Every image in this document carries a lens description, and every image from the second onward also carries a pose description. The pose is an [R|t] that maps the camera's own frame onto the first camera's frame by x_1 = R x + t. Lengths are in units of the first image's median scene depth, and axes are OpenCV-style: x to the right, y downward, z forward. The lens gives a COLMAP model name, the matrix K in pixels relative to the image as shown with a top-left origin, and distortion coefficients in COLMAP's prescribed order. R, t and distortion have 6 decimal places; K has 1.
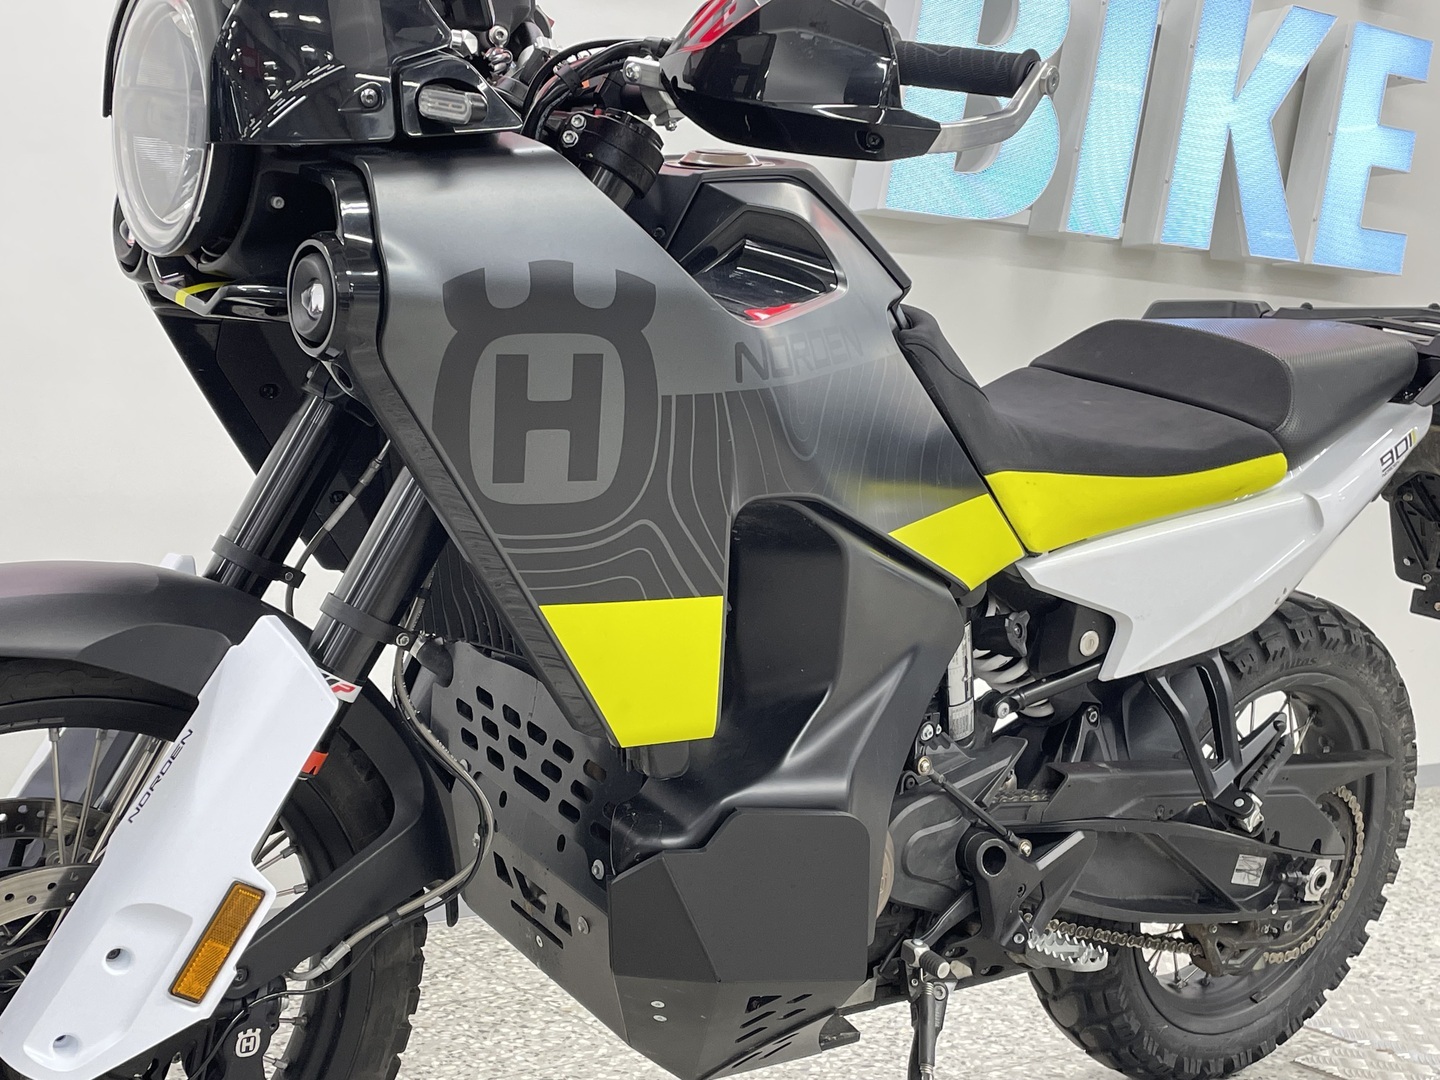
lens RADIAL K [[1800.4, 0, 720.0], [0, 1800.4, 540.0], [0, 0, 1]] dist [0.070503, -0.057488]
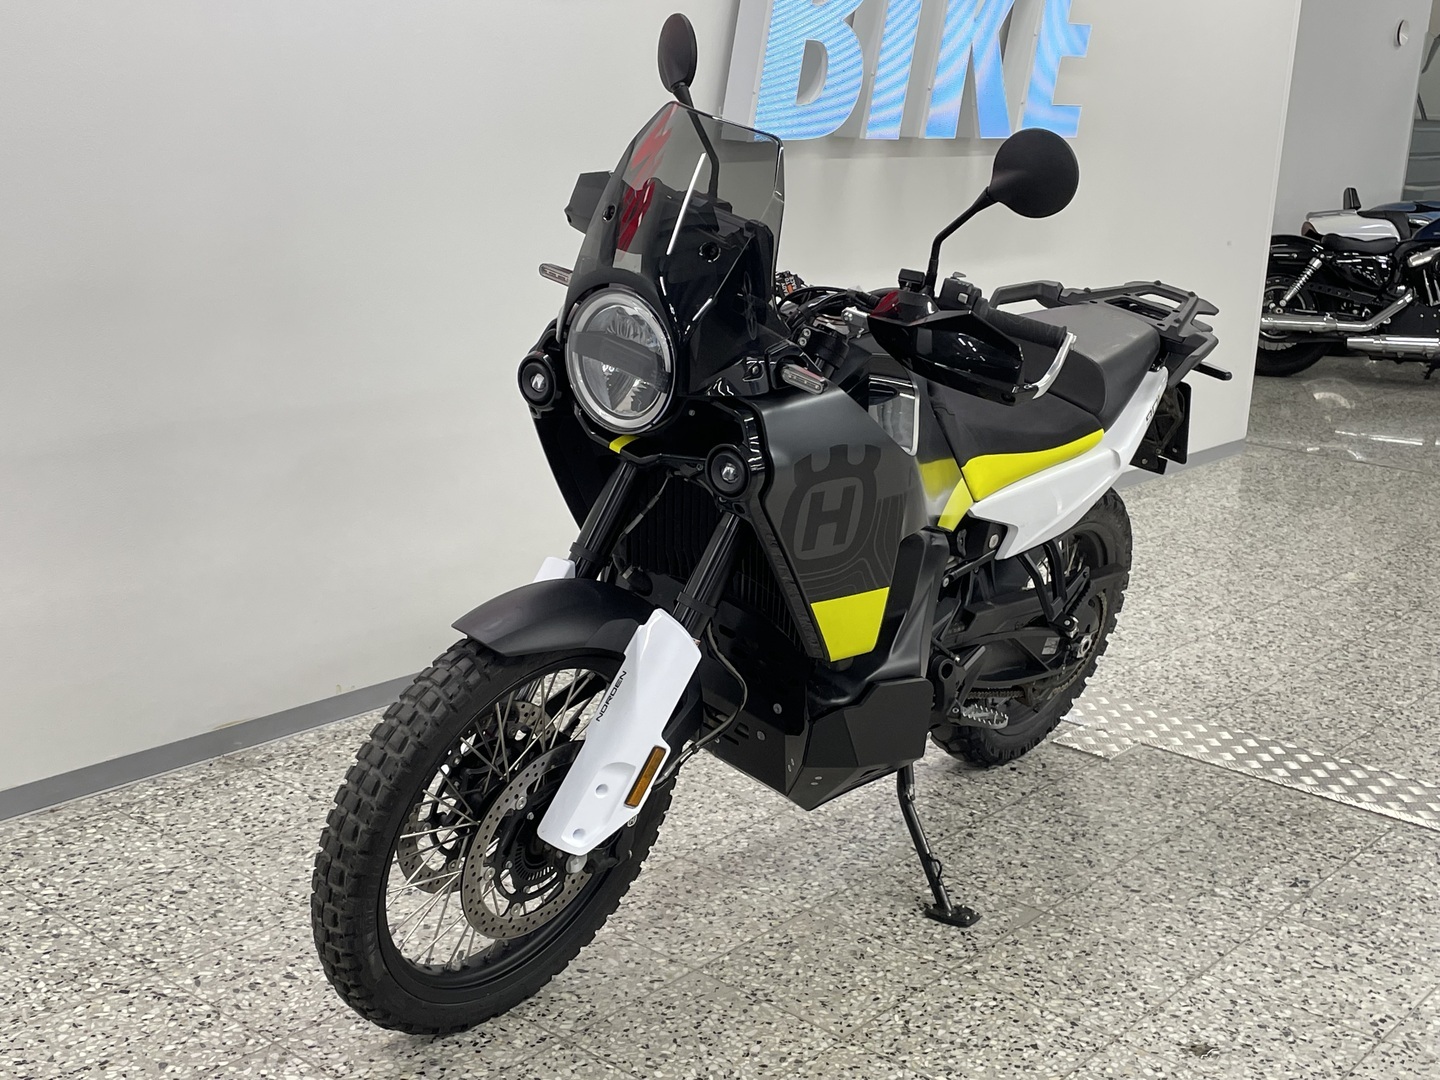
lens RADIAL K [[1781.6, 0, 719.0], [0, 1781.6, 567.1], [0, 0, 1]] dist [0.127574, -0.314162]
pose [[0.971369, -0.056805, 0.230683, -0.459798], [0.003264, 0.974092, 0.226127, -0.315764], [-0.237551, -0.218900, 0.946389, -0.575883]]
